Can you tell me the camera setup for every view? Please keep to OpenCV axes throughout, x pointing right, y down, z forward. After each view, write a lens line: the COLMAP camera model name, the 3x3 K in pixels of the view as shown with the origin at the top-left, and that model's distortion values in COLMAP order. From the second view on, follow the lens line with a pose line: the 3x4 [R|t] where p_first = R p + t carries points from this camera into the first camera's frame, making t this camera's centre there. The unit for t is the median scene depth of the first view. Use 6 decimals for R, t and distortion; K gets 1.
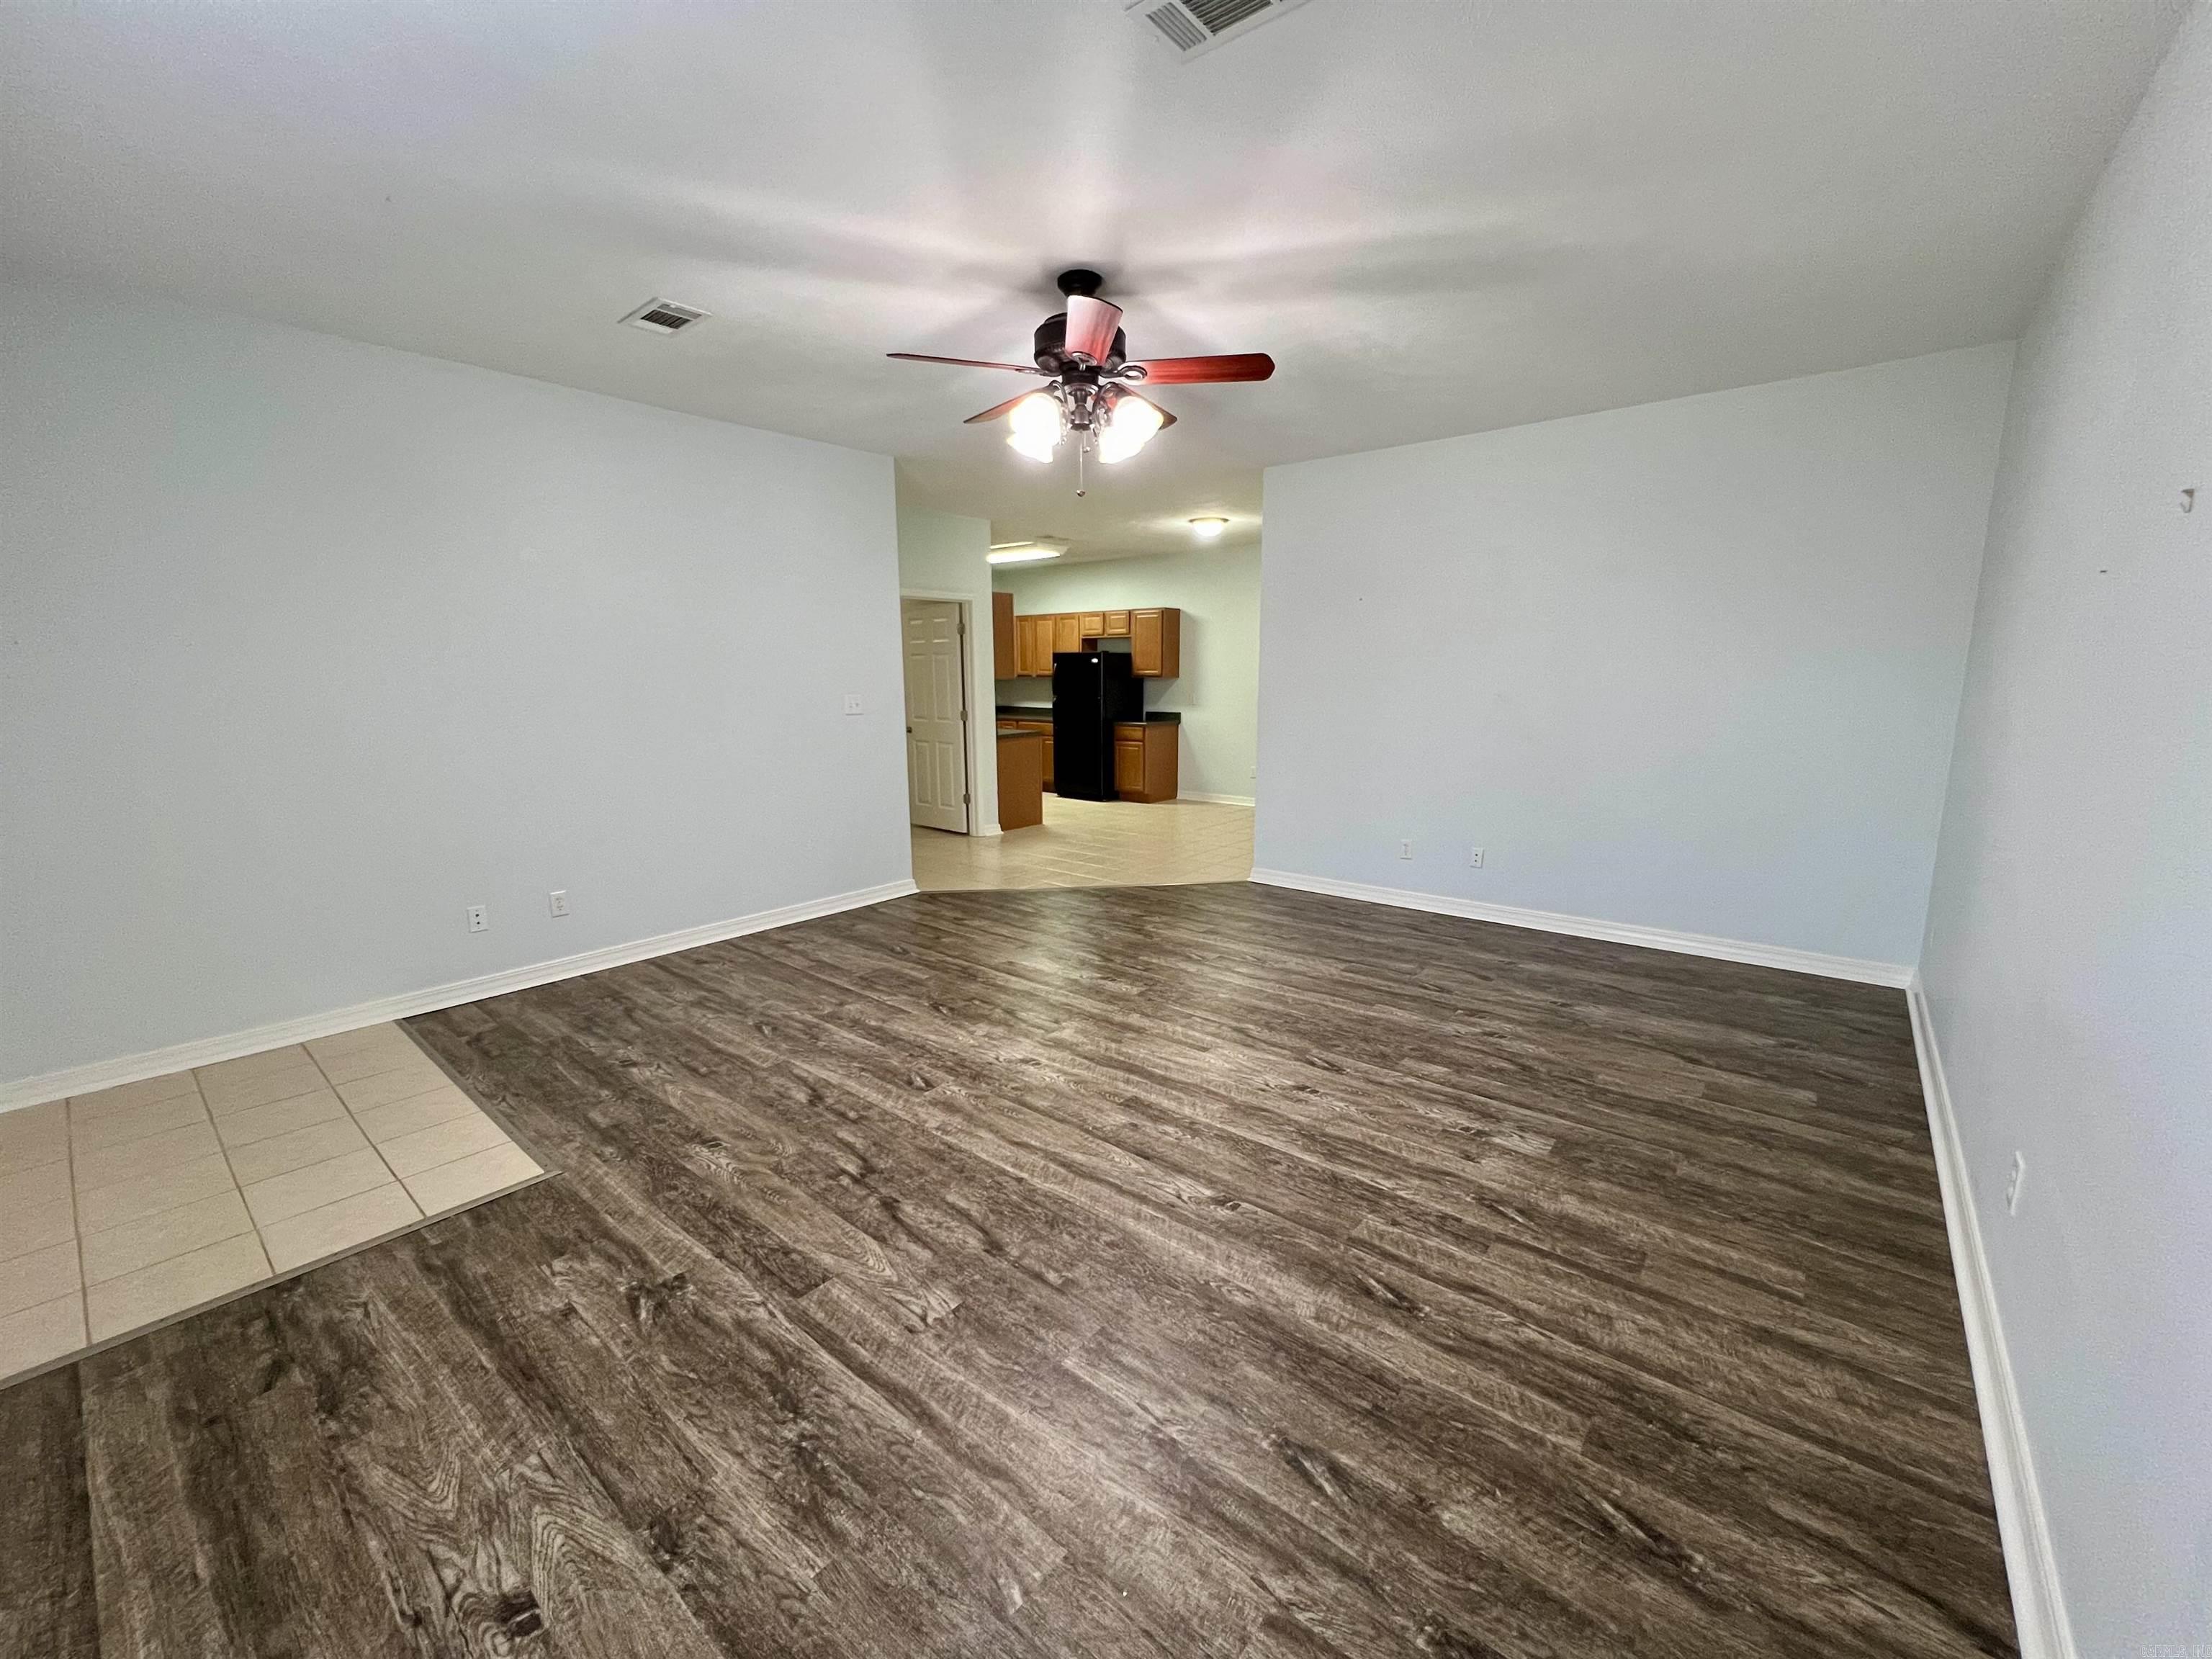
lens RADIAL K [[882.2, 0, 1106.0], [0, 882.2, 829.5], [0, 0, 1]] dist [-0.001949, 0.000354]
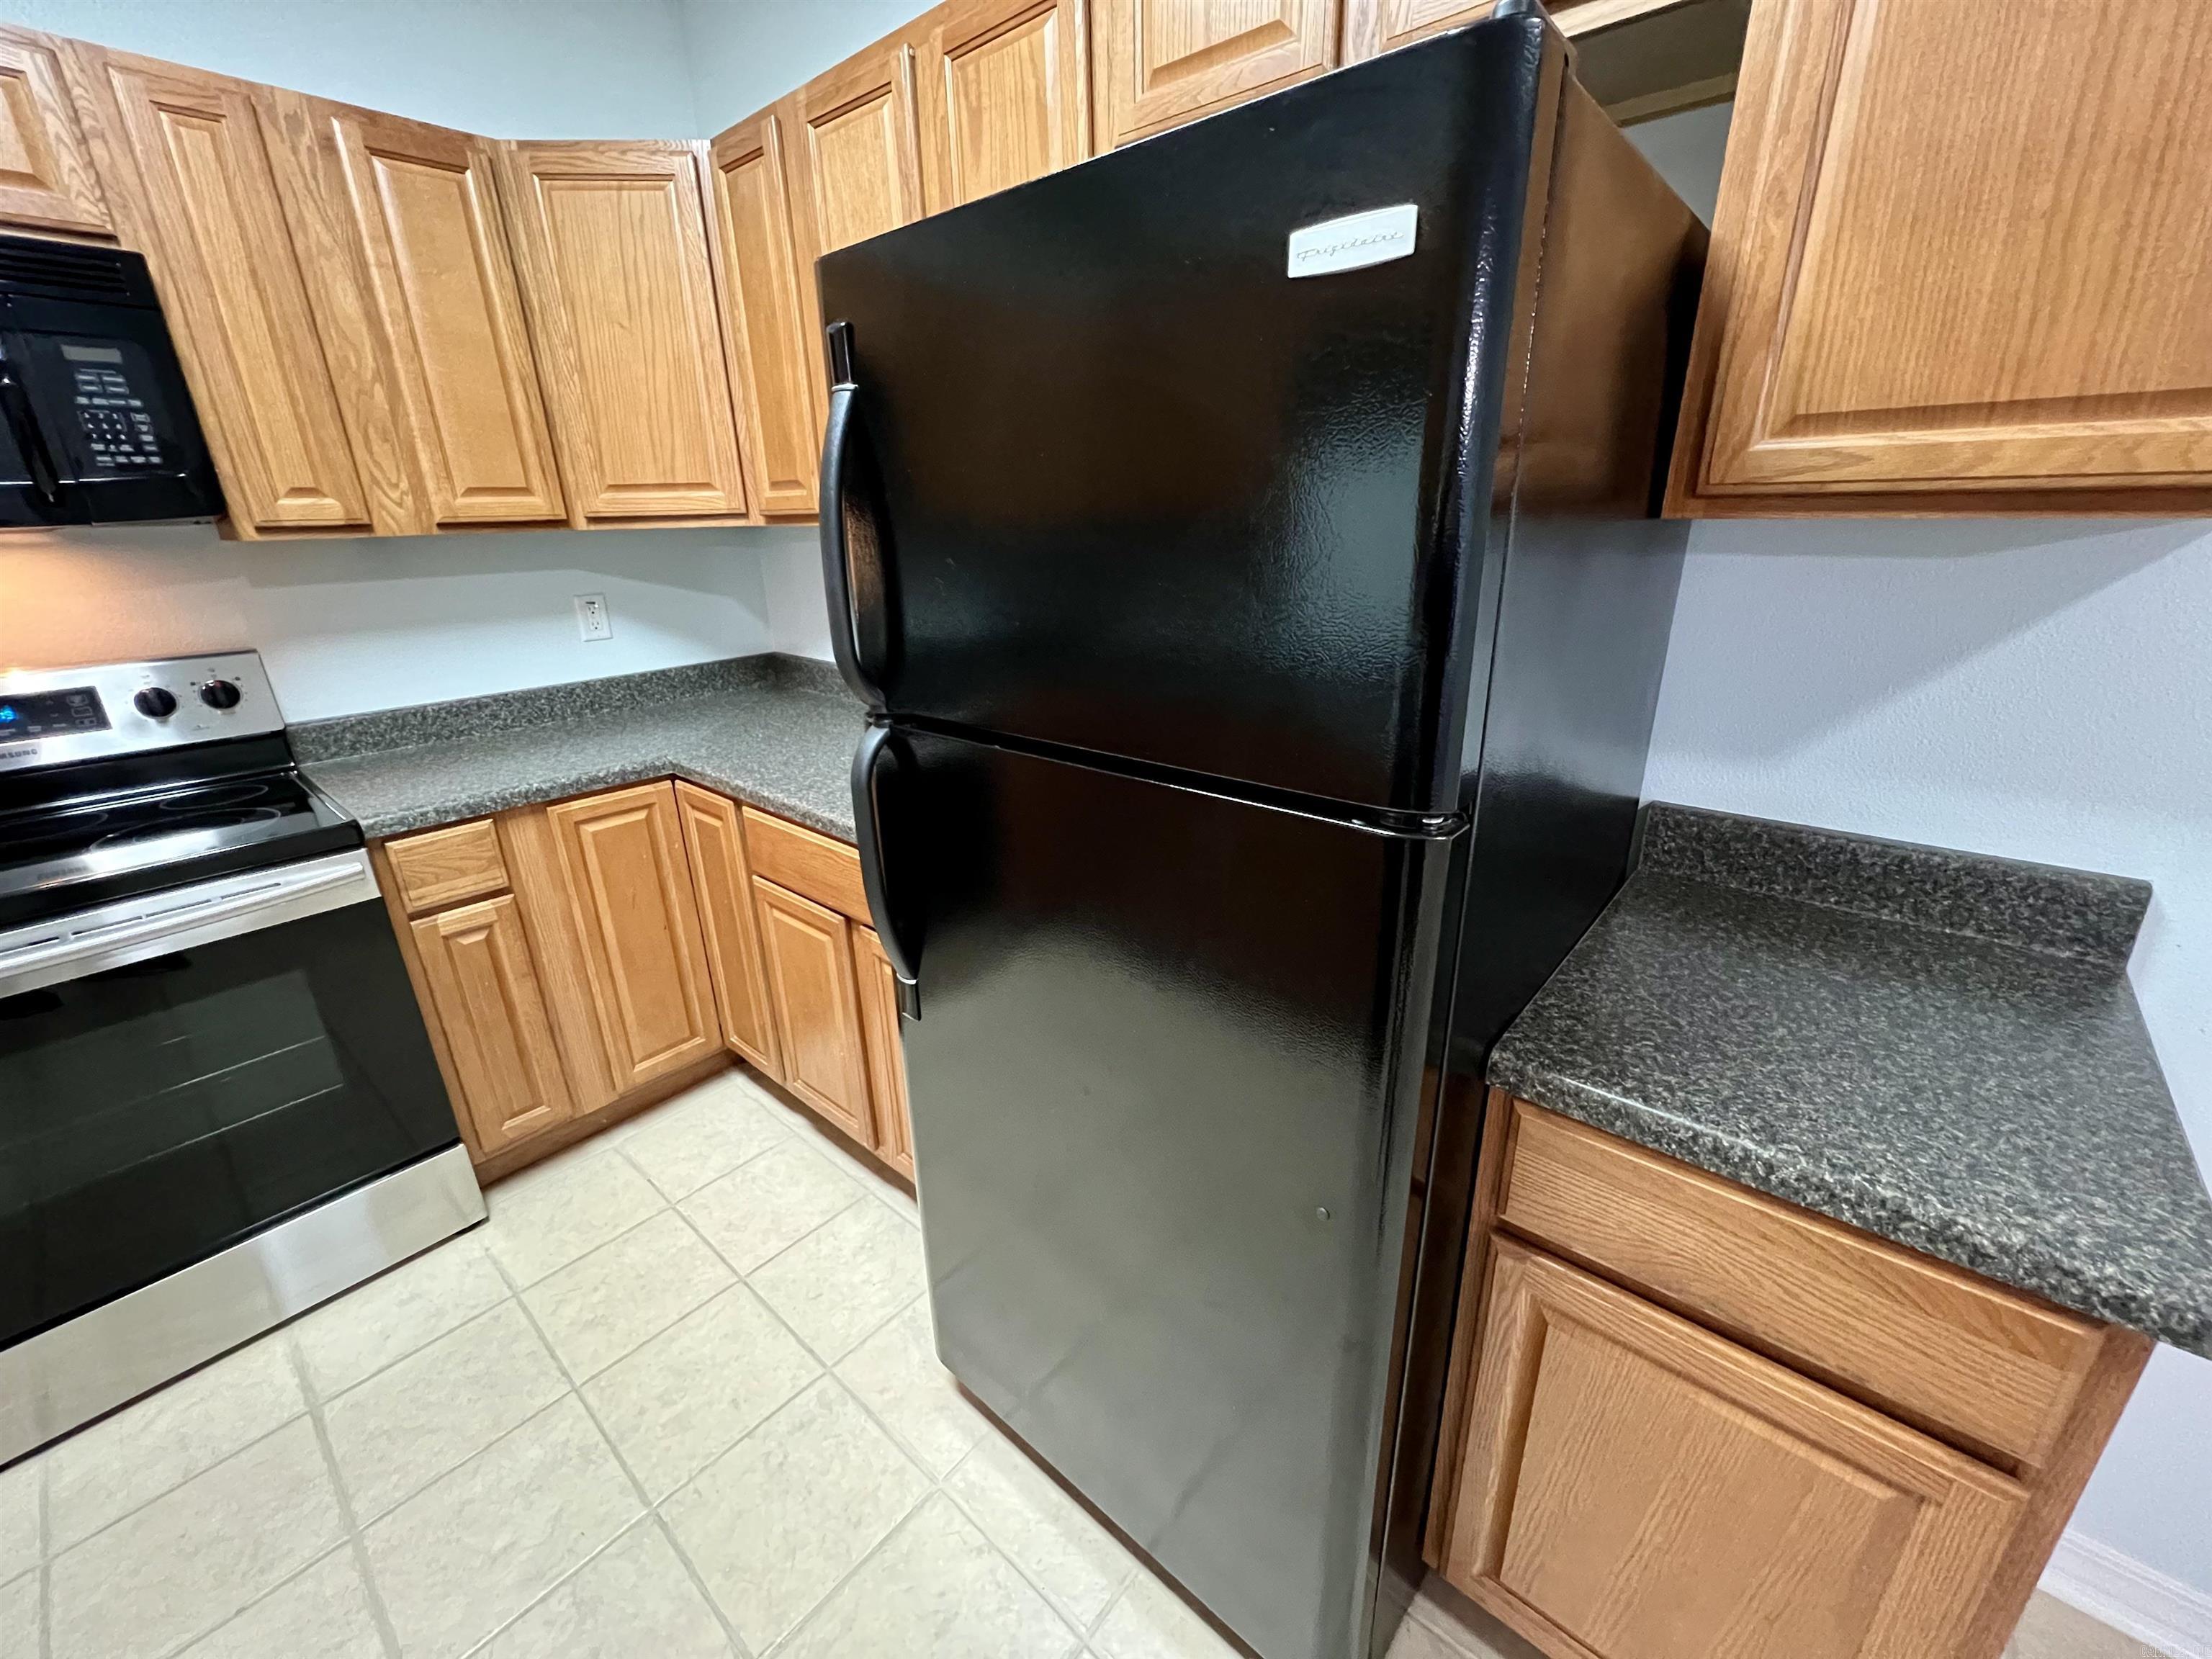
lens RADIAL K [[885.1, 0, 1104.7], [0, 885.1, 826.1], [0, 0, 1]] dist [-0.001602, 0.000110]
pose [[0.999574, -0.011936, -0.026639, -0.087680], [0.016096, 0.986679, 0.161883, -0.516608], [0.024352, -0.162243, 0.986450, 2.955372]]
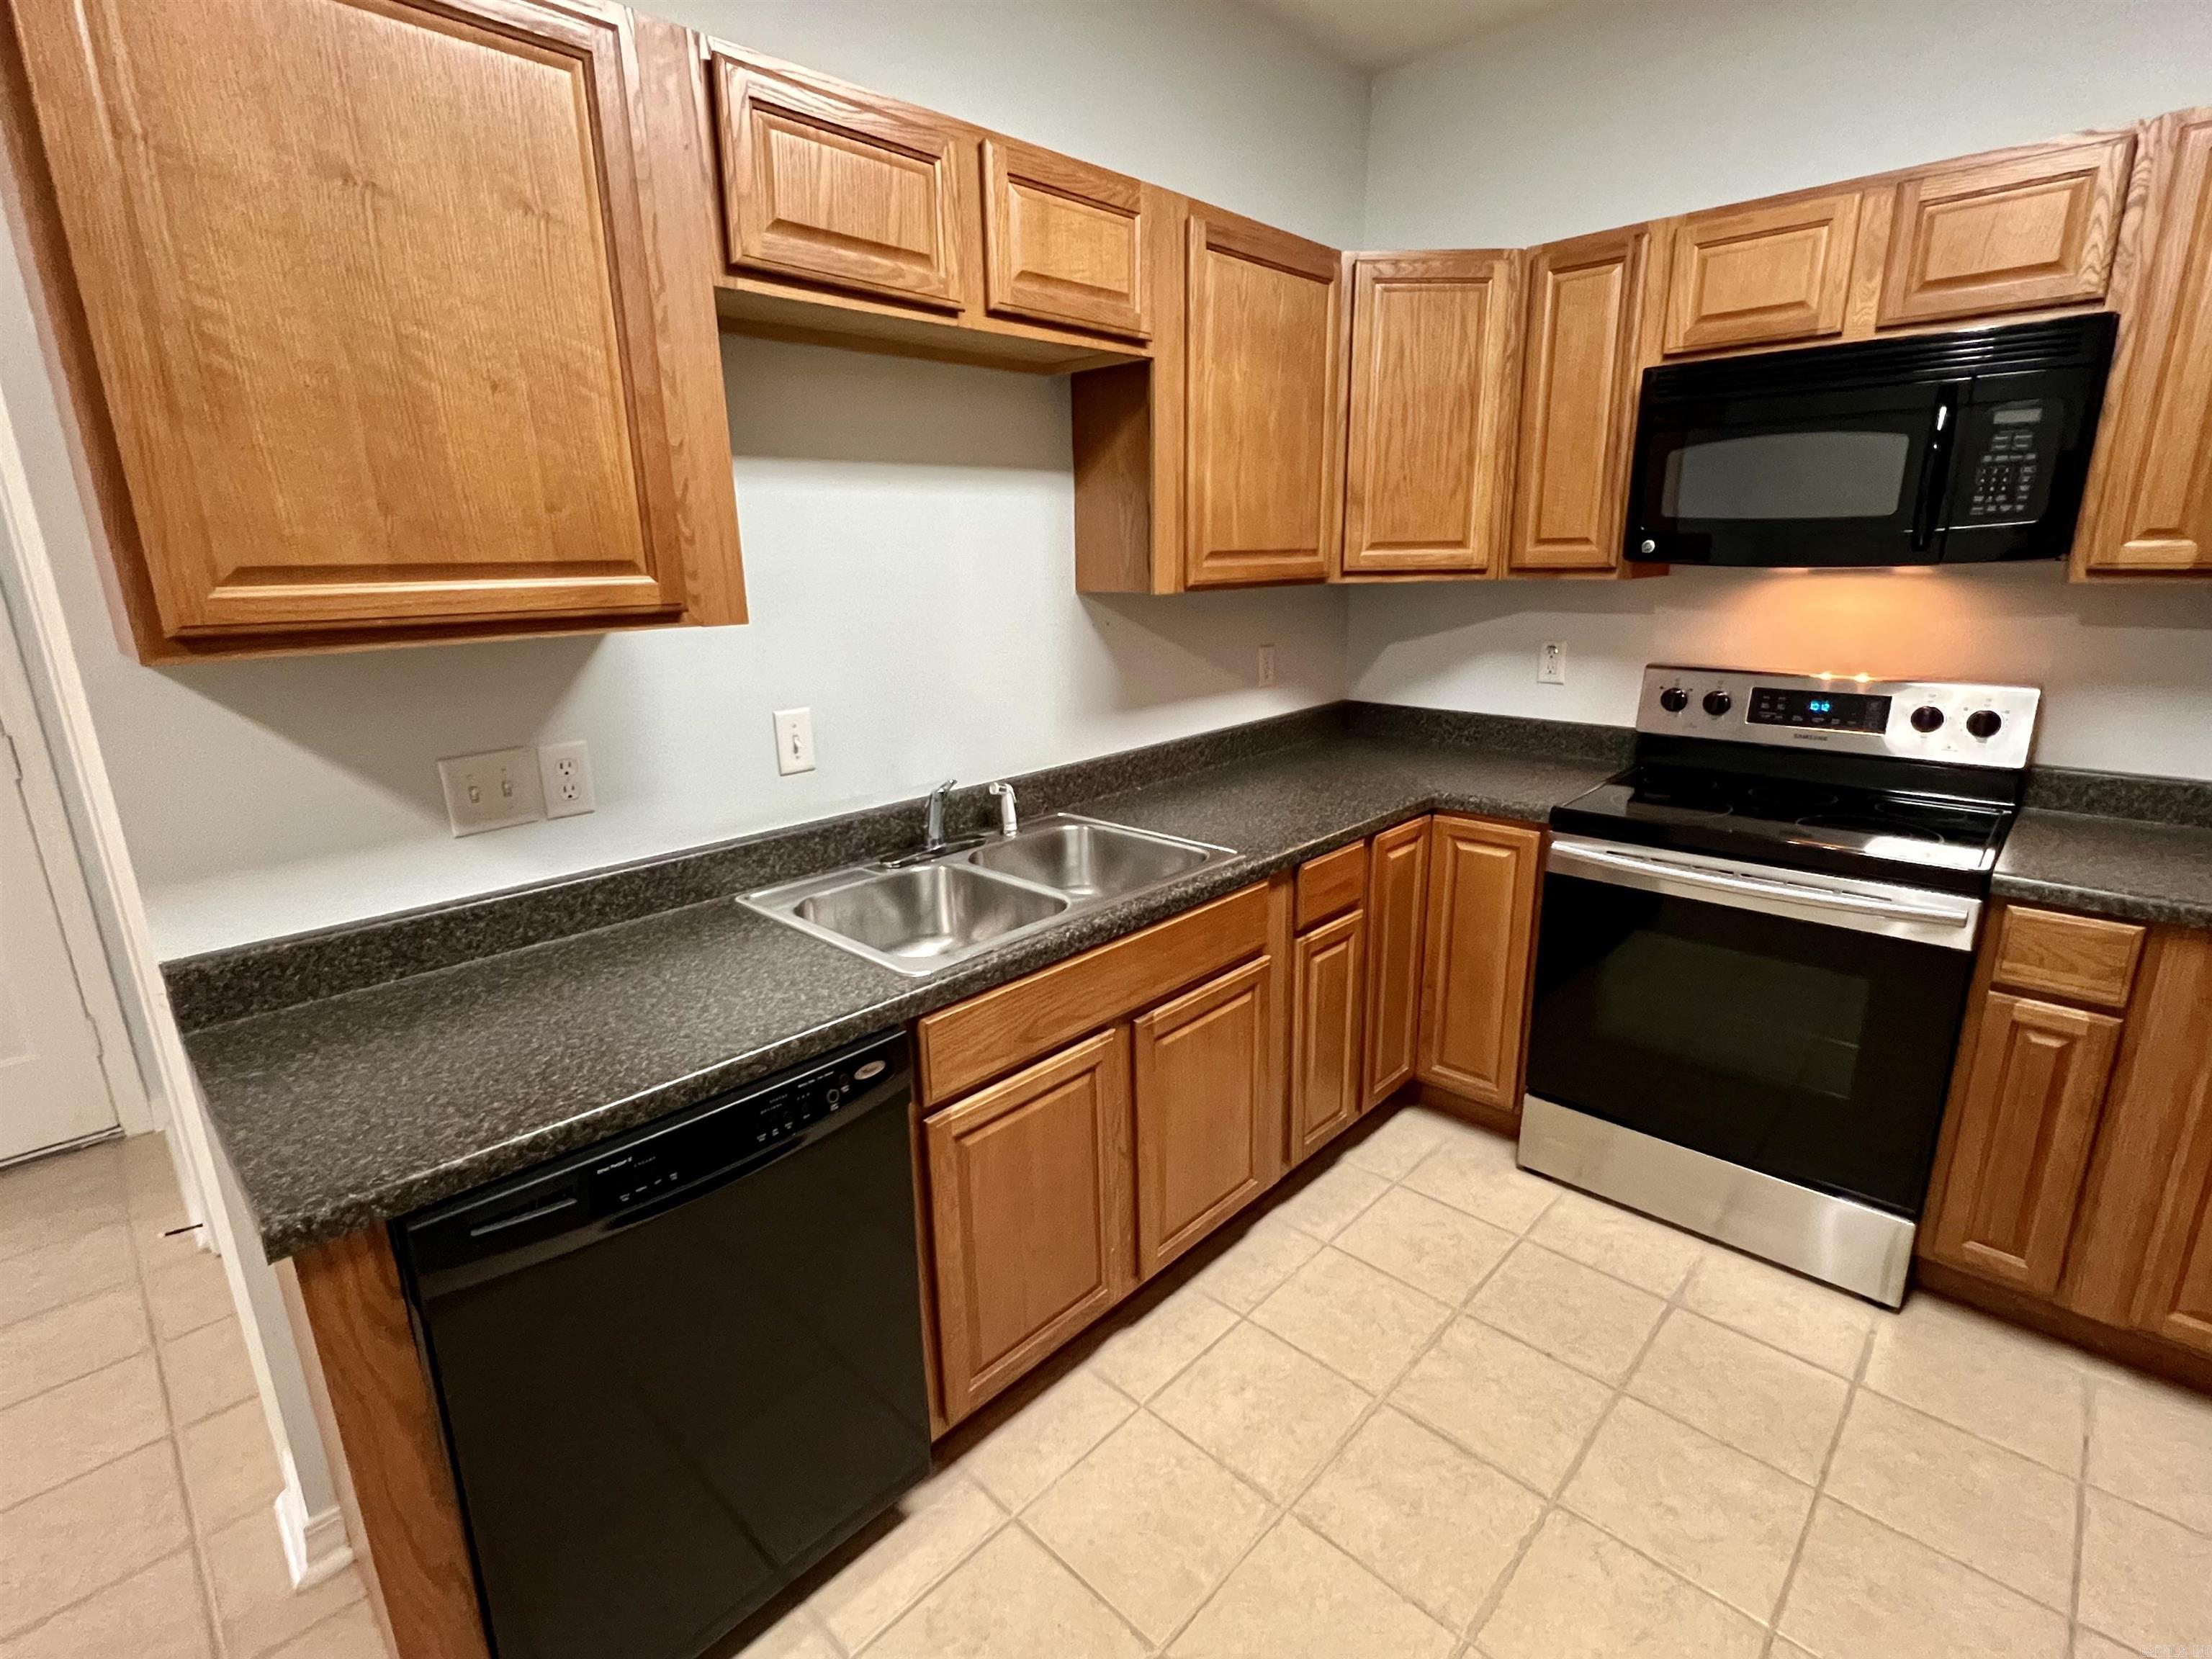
lens RADIAL K [[1037.1, 0, 1102.9], [0, 1037.1, 828.6], [0, 0, 1]] dist [-0.001391, -0.000836]
pose [[-0.071647, 0.264182, -0.961808, 0.056078], [-0.158675, 0.948987, 0.272480, -0.546803], [0.984728, 0.172137, -0.026073, 2.972202]]
